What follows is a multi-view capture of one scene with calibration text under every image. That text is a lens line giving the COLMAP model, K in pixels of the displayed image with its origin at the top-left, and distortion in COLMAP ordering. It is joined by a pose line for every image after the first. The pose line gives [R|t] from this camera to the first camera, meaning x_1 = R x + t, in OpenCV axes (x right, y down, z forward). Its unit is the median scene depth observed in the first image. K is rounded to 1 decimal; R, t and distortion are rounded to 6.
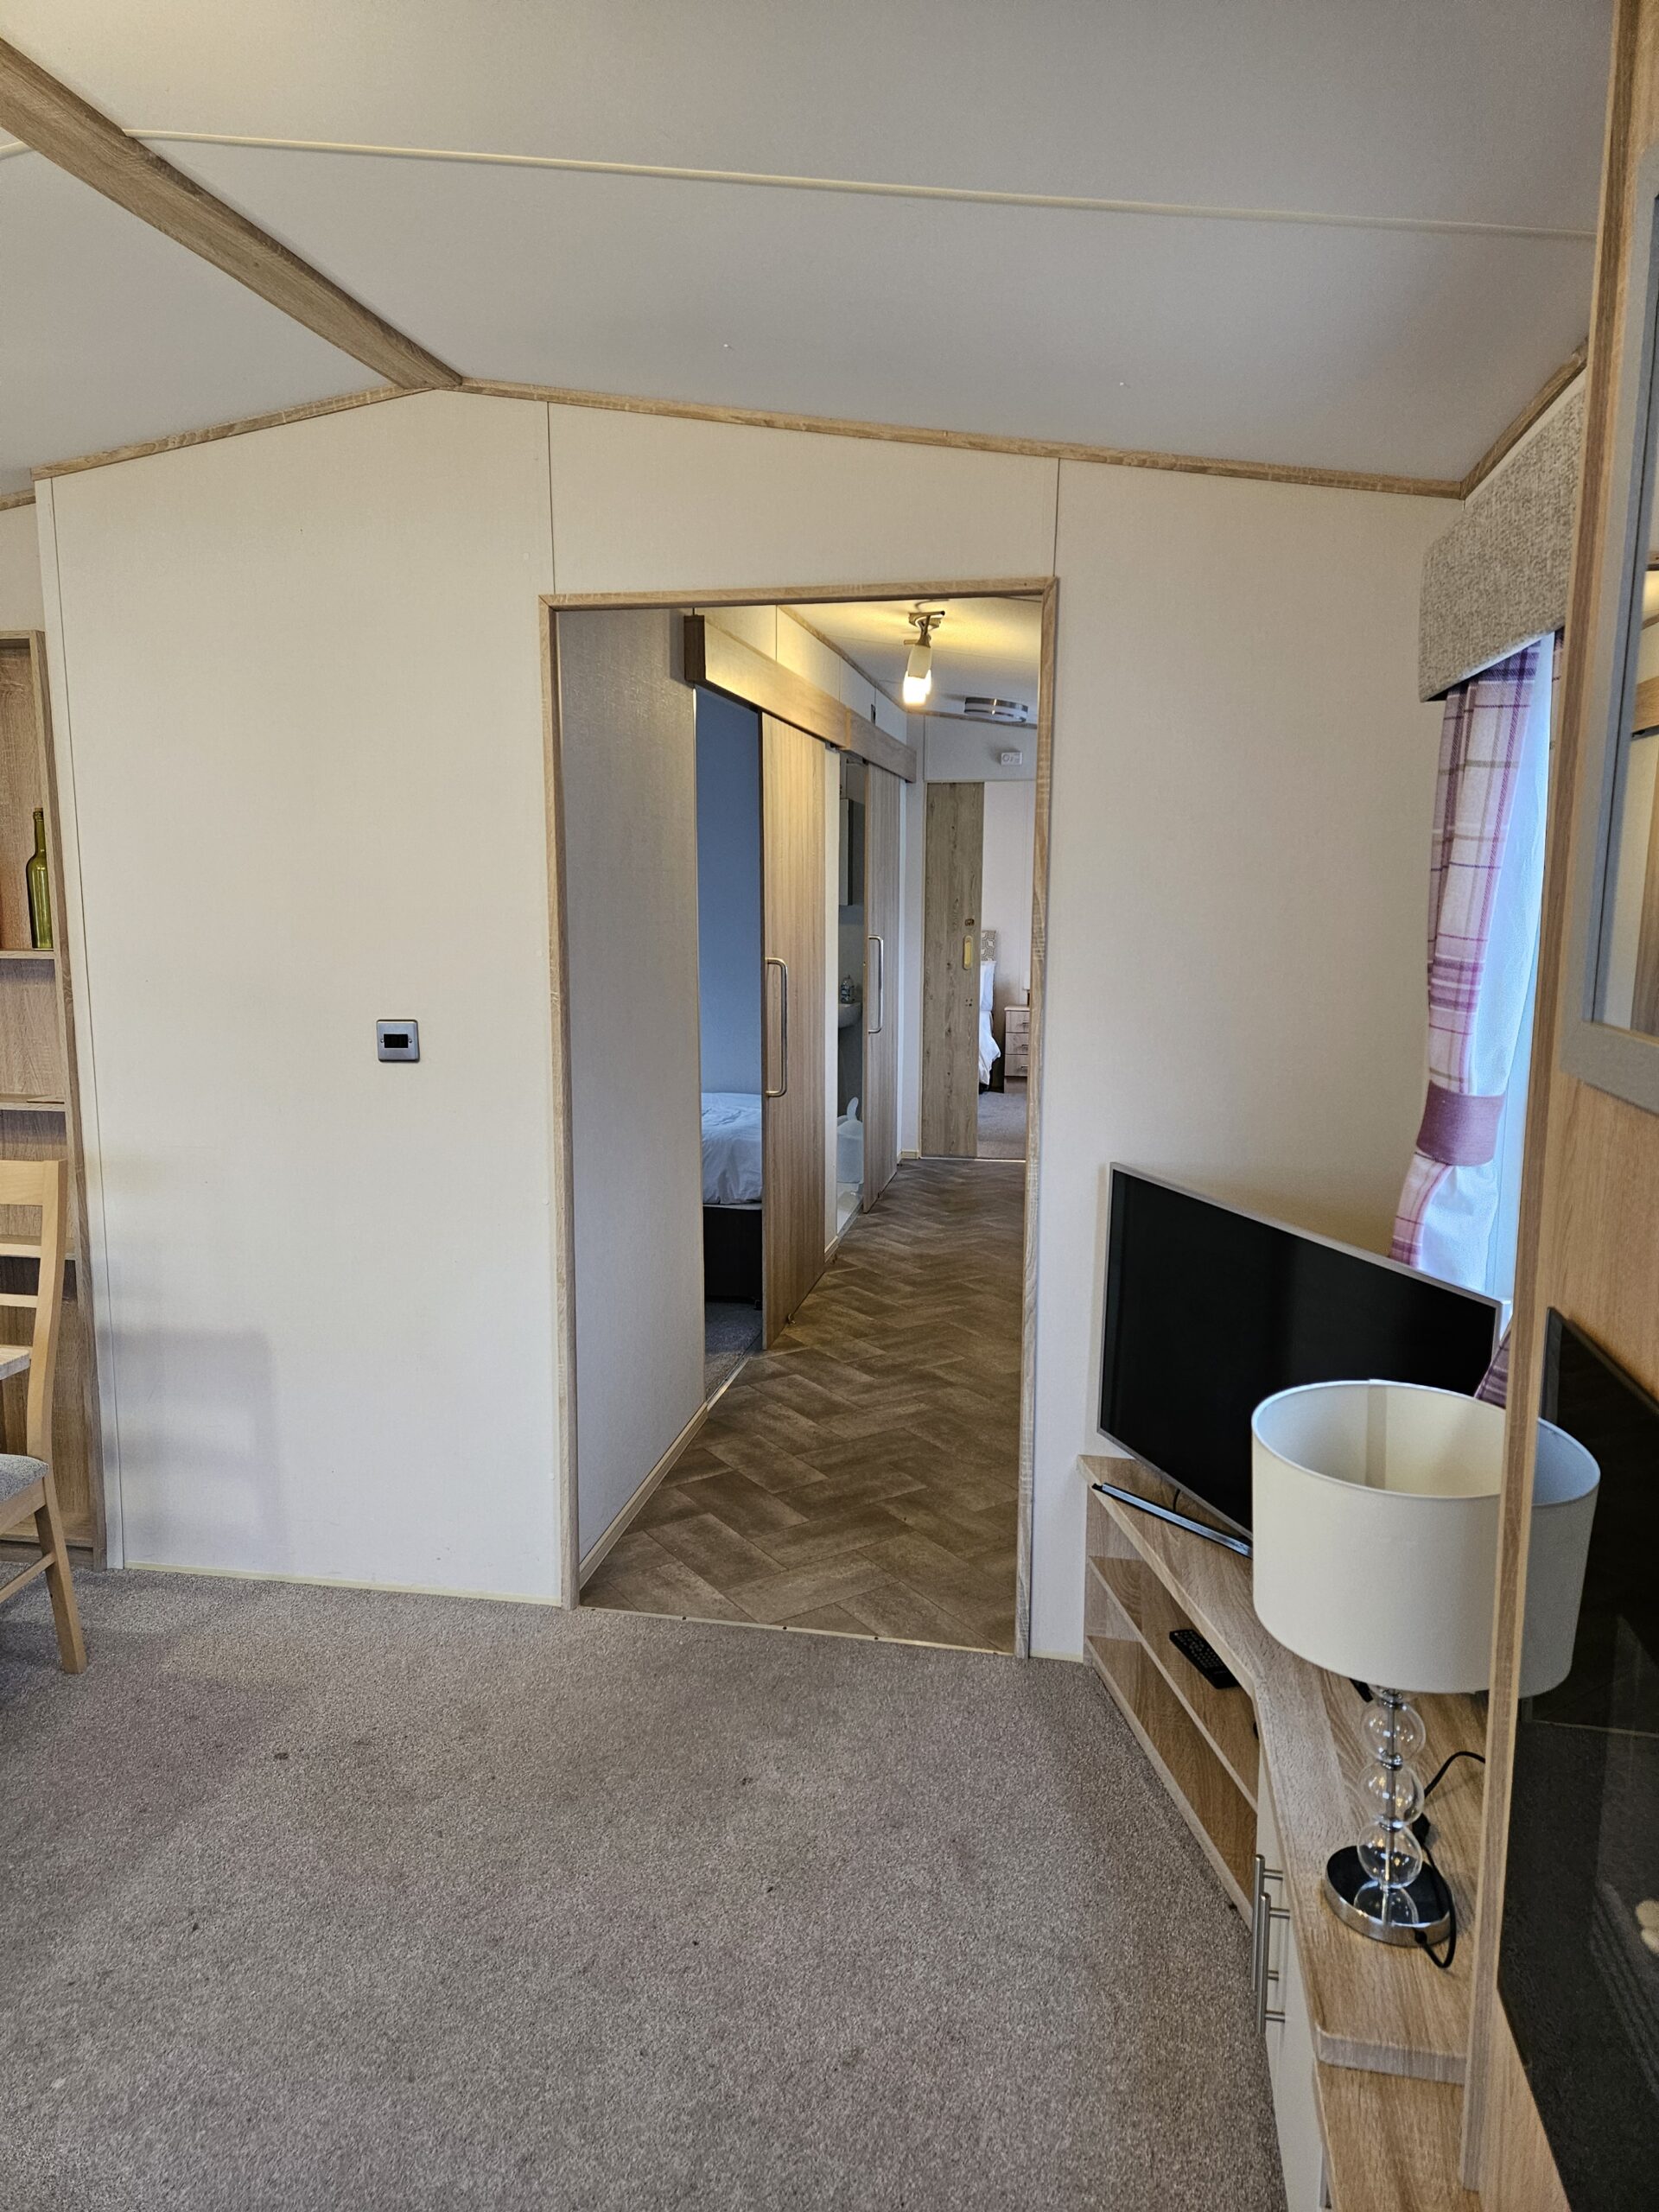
lens RADIAL K [[1480.4, 0, 828.3], [0, 1480.4, 1084.5], [0, 0, 1]] dist [0.093346, -0.077418]
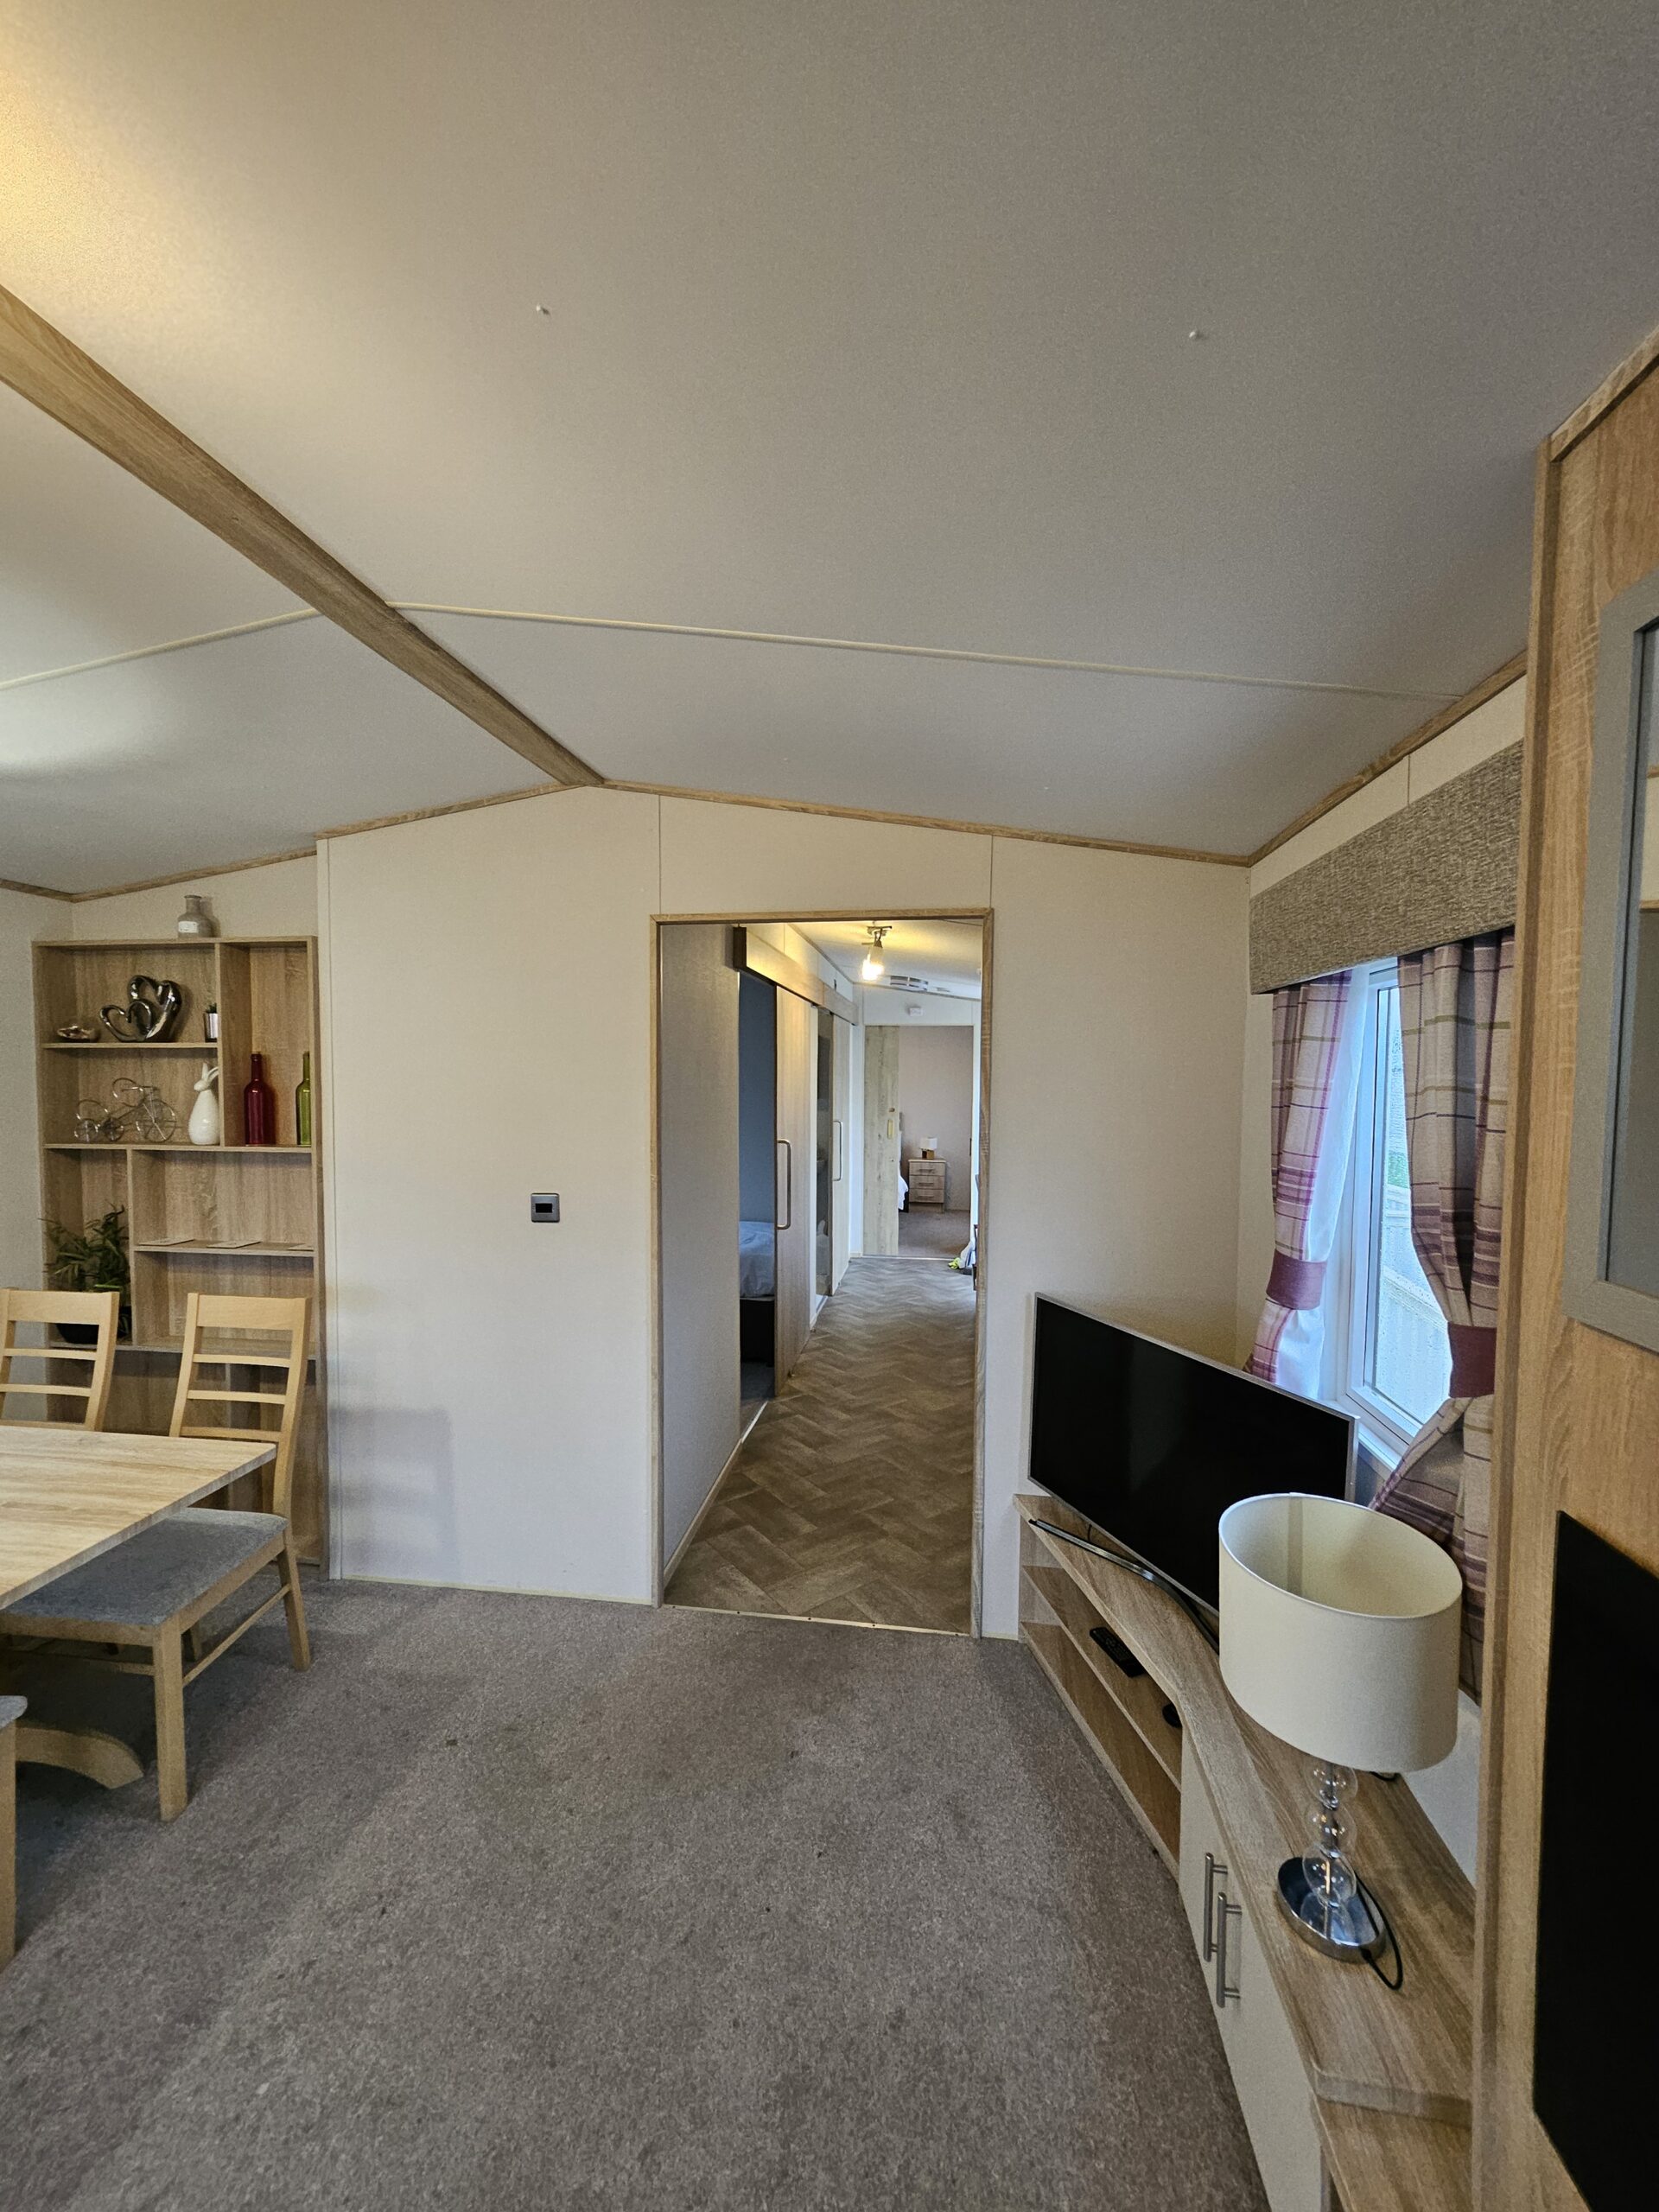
lens RADIAL K [[884.5, 0, 841.3], [0, 884.5, 1117.0], [0, 0, 1]] dist [0.003025, 0.000497]
pose [[0.998296, 0.001483, 0.058338, -0.053056], [0.003895, 0.995755, -0.091961, -0.040582], [-0.058227, 0.092032, 0.994052, 0.120538]]
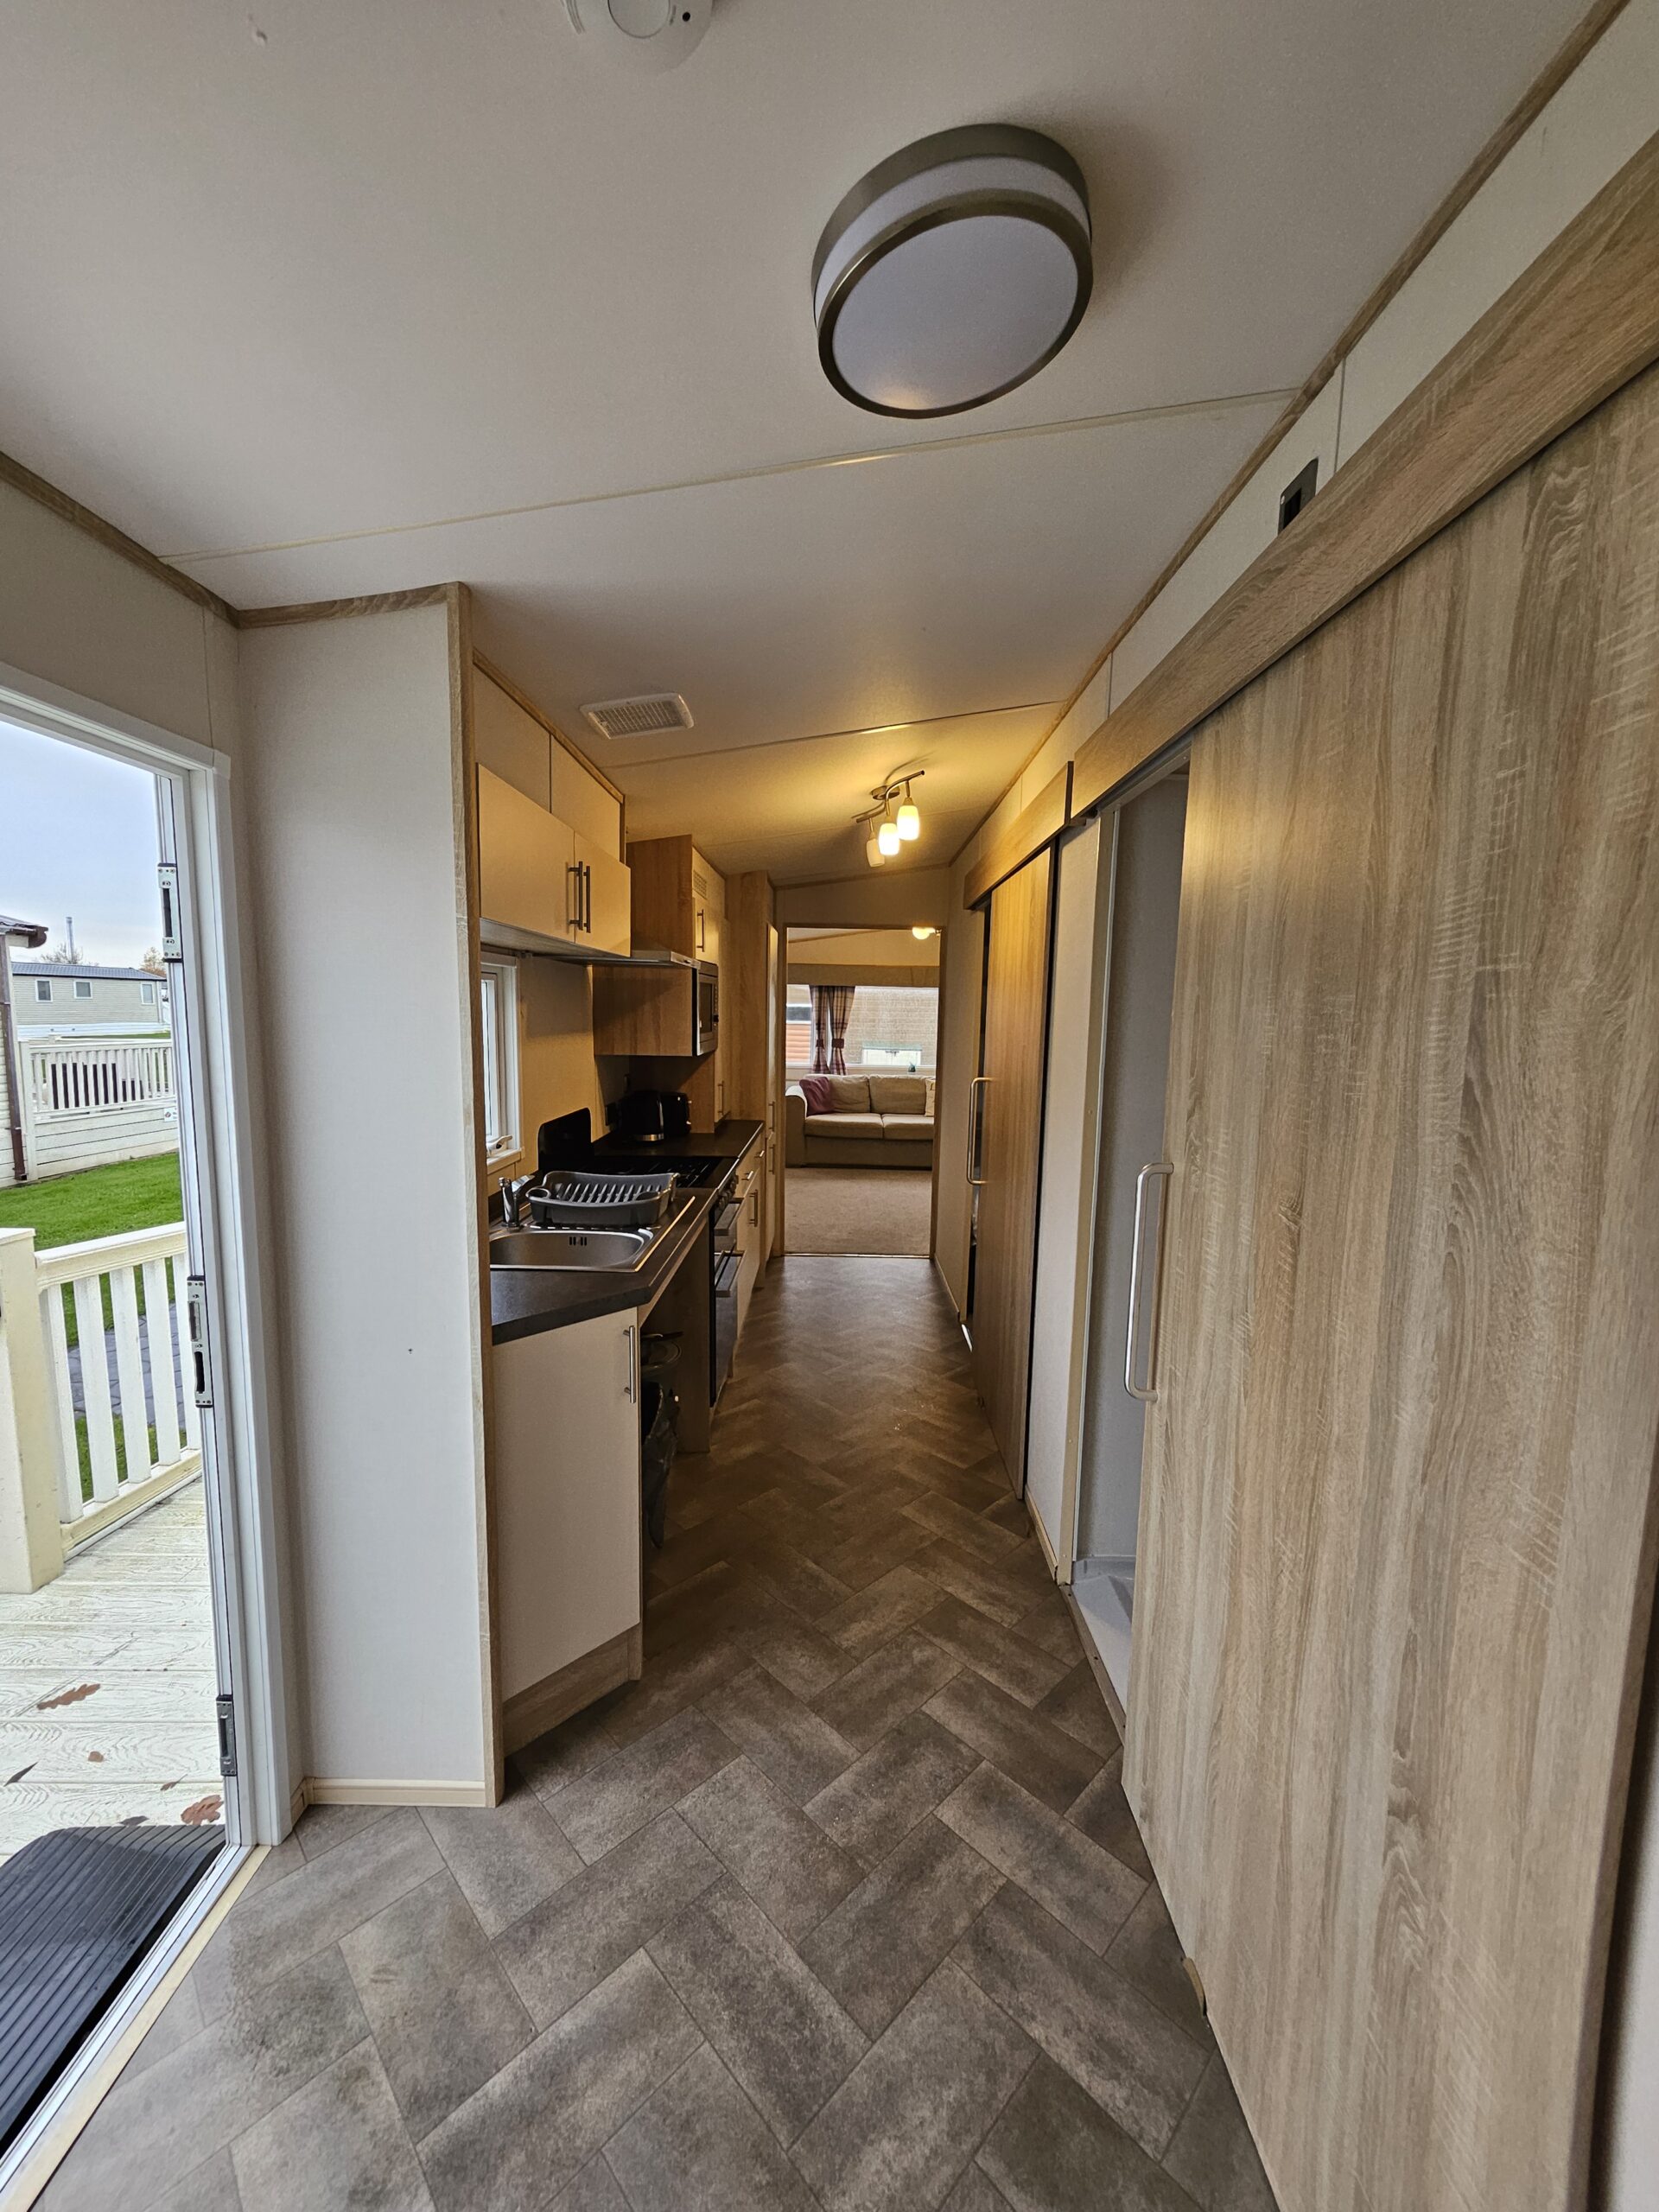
lens RADIAL K [[884.5, 0, 821.5], [0, 884.5, 1105.5], [0, 0, 1]] dist [0.003025, 0.000497]
pose [[-0.985900, -0.006393, -0.167211, 0.183473], [-0.049438, 0.965791, 0.254564, -0.262999], [0.159864, 0.259242, -0.952490, 1.819116]]
